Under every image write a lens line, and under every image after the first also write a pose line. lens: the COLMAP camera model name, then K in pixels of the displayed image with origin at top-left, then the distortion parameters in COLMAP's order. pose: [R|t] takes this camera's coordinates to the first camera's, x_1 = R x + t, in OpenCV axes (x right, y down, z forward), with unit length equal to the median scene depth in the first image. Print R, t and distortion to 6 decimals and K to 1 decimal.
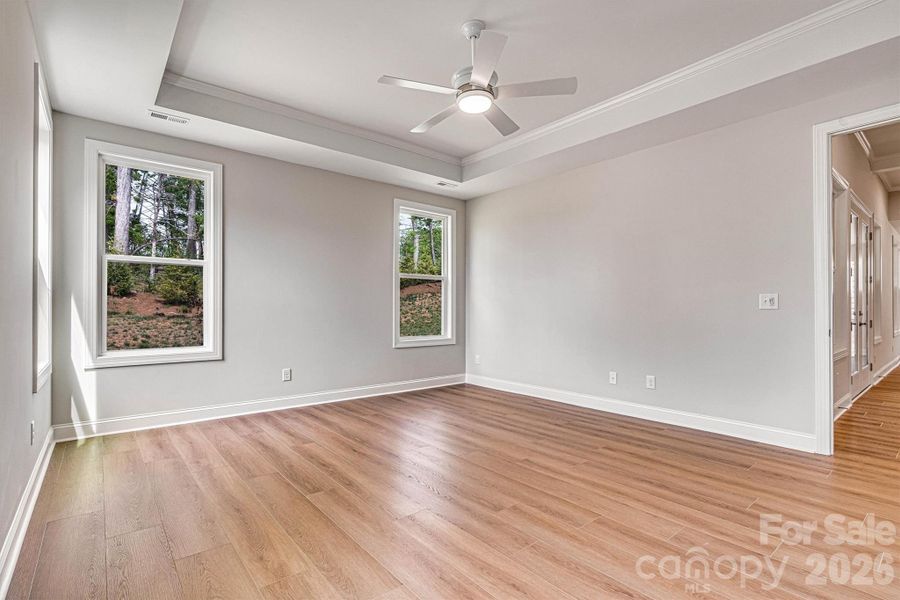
lens RADIAL K [[426.5, 0, 448.2], [0, 426.5, 307.4], [0, 0, 1]] dist [-0.008698, 0.000166]
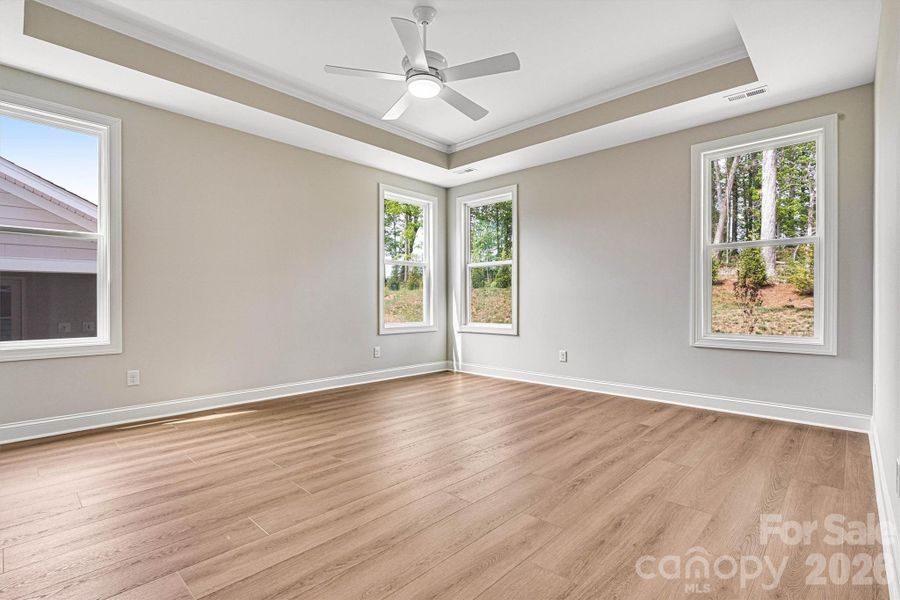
lens RADIAL K [[426.5, 0, 448.2], [0, 426.5, 307.4], [0, 0, 1]] dist [-0.008698, 0.000166]
pose [[0.125851, 0.010604, -0.991992, 0.802367], [0.004611, 0.999926, 0.011274, 0.024354], [0.992038, -0.005993, 0.125793, 0.692002]]
